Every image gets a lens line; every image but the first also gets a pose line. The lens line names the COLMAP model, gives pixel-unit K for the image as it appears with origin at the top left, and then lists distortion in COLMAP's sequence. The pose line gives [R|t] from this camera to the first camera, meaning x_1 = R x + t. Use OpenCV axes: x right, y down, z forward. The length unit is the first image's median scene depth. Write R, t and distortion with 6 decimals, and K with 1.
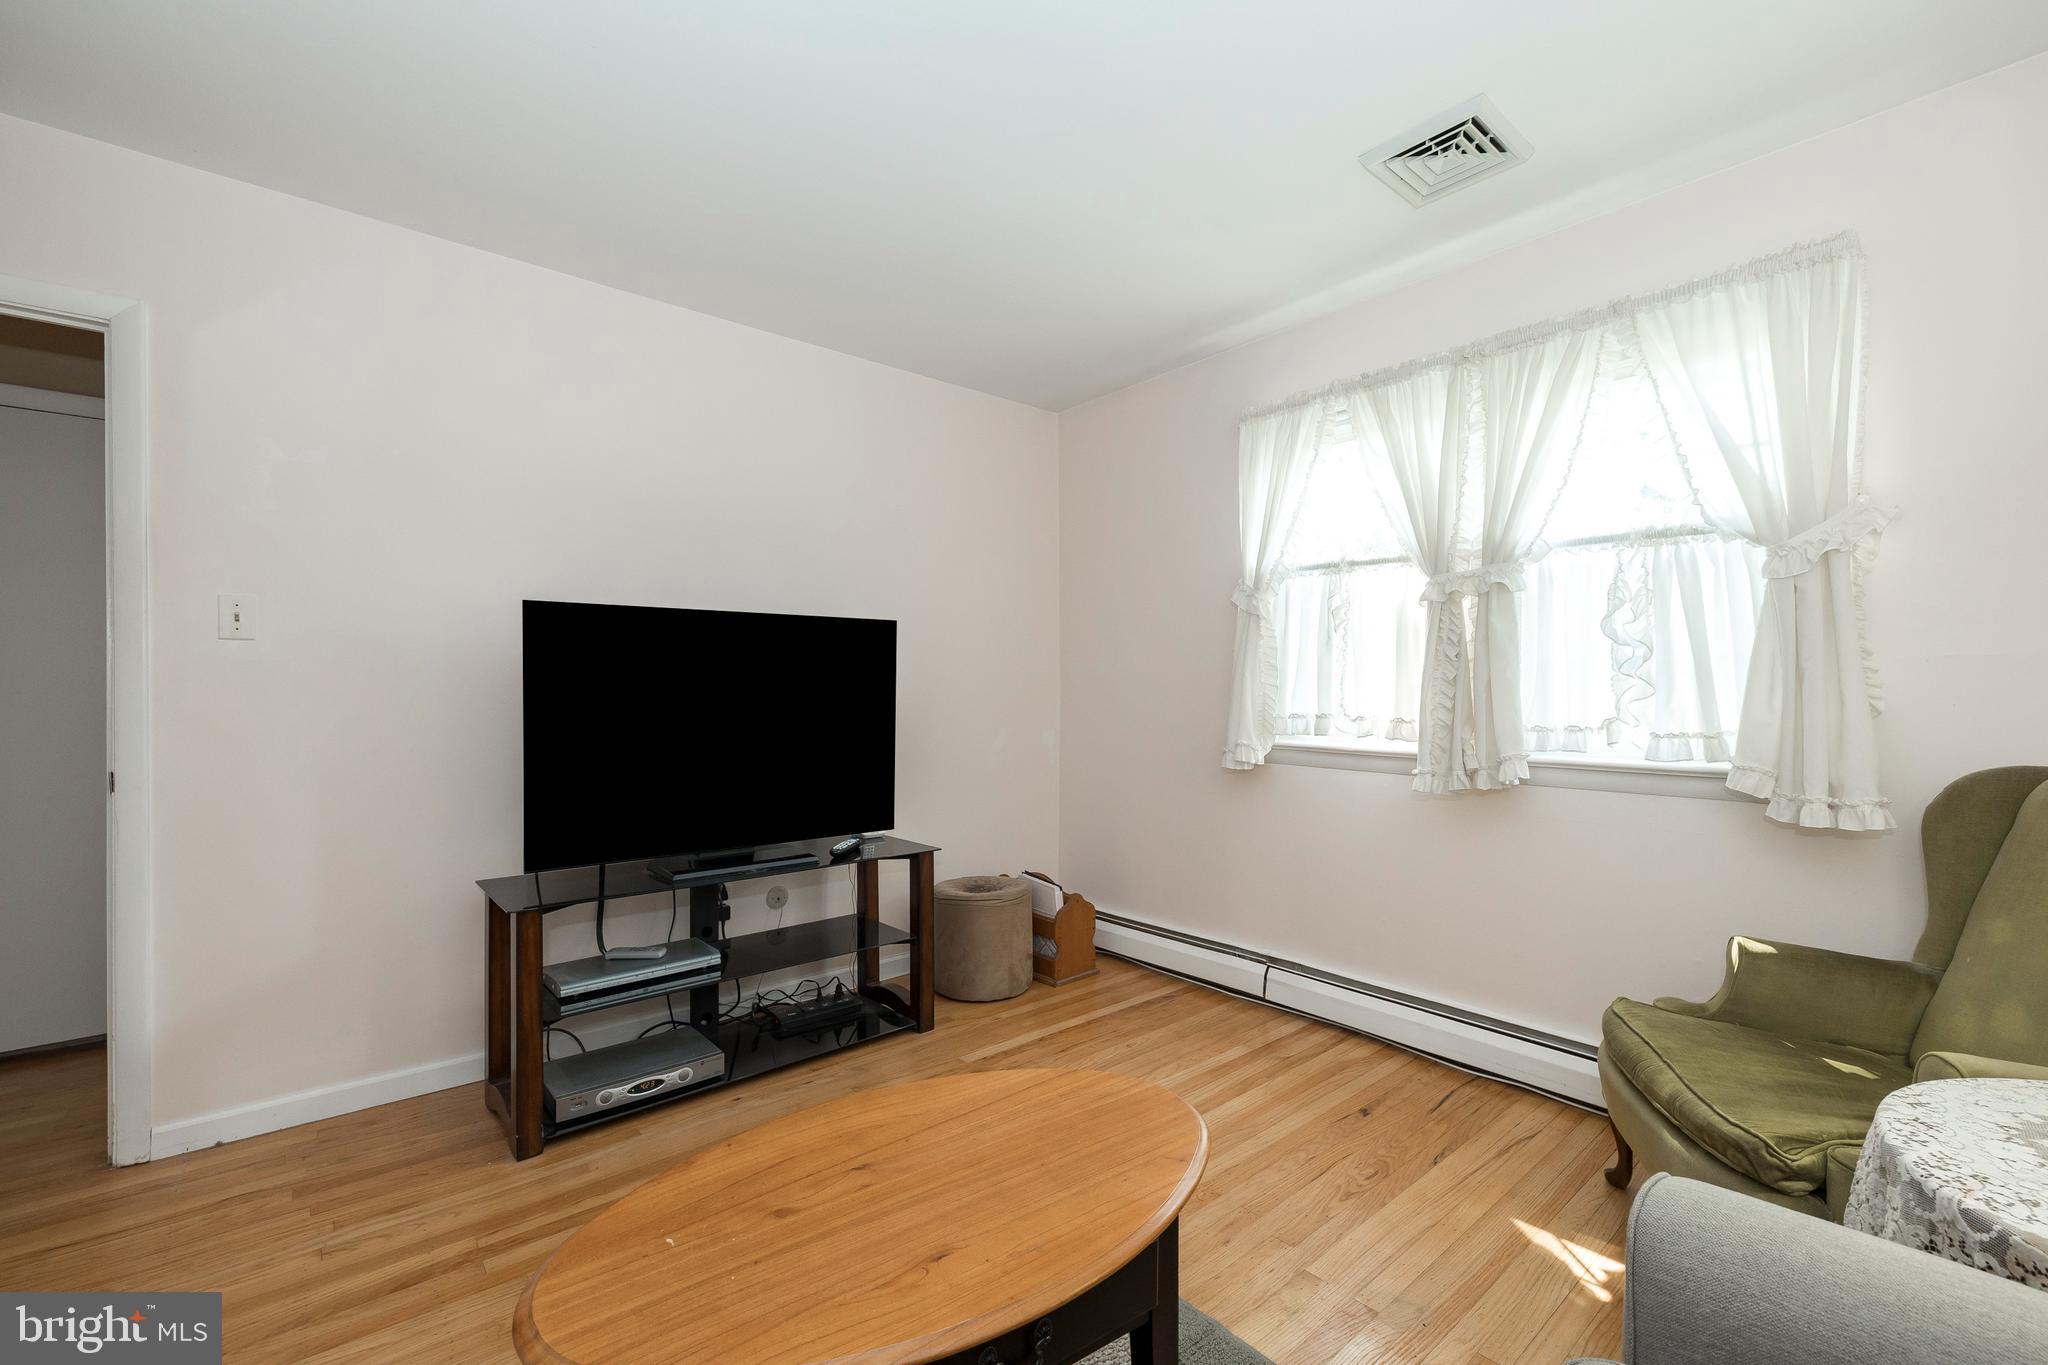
lens RADIAL K [[815.4, 0, 1024.0], [0, 815.4, 682.5], [0, 0, 1]] dist [-0.000161, 0.000062]
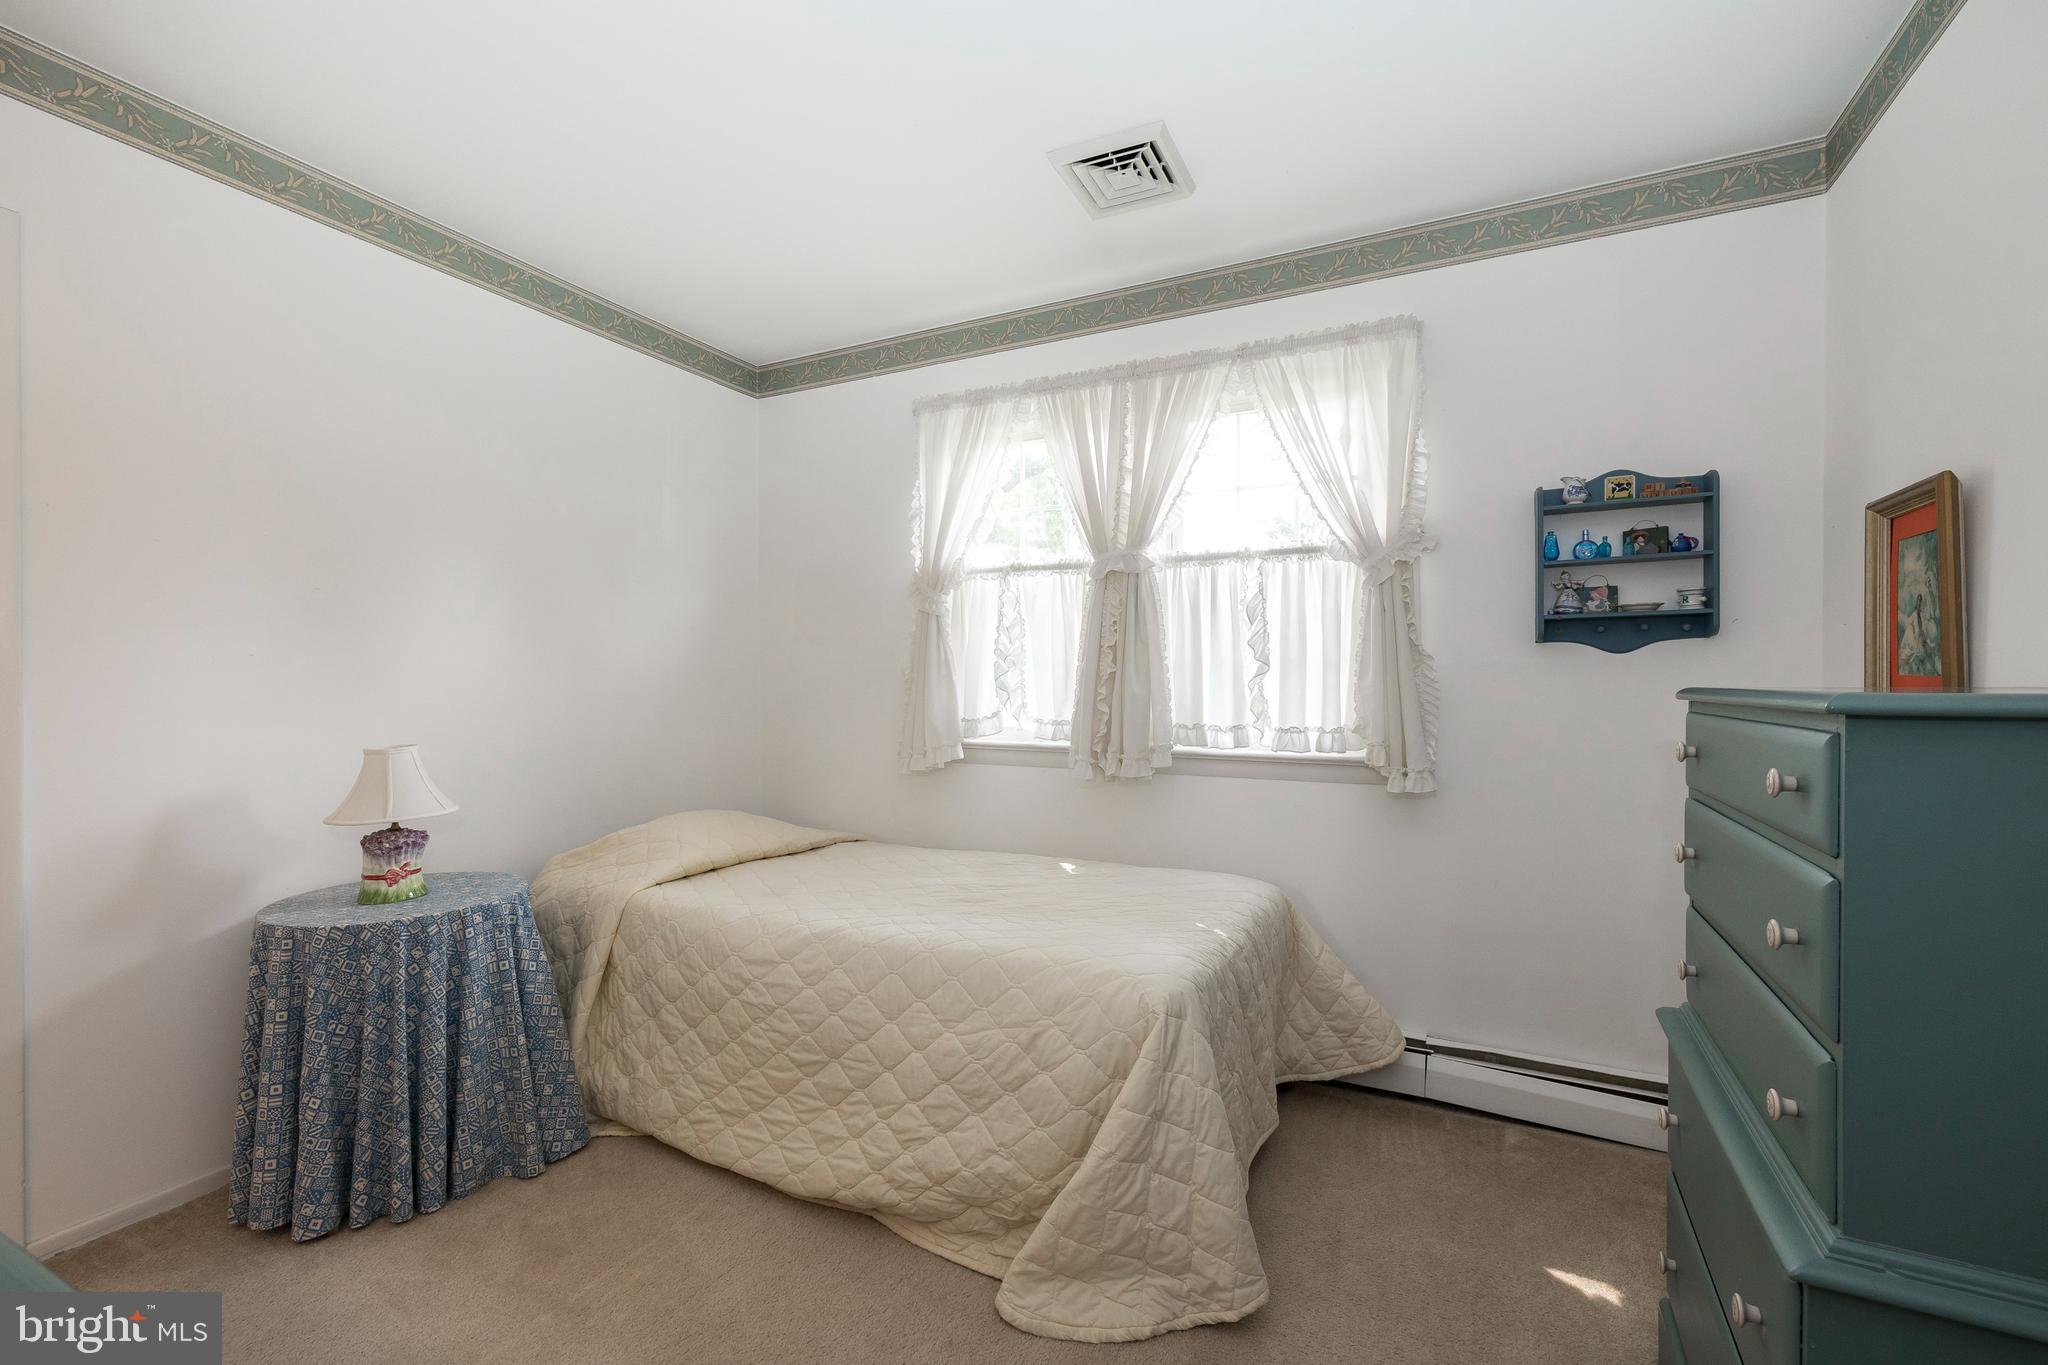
lens RADIAL K [[858.0, 0, 1032.2], [0, 858.0, 676.2], [0, 0, 1]] dist [-0.000662, 0.000046]
pose [[0.900575, -0.005646, 0.434665, -0.063154], [0.010283, 0.999913, -0.008316, -0.001724], [-0.434580, 0.011959, 0.900554, 0.081446]]
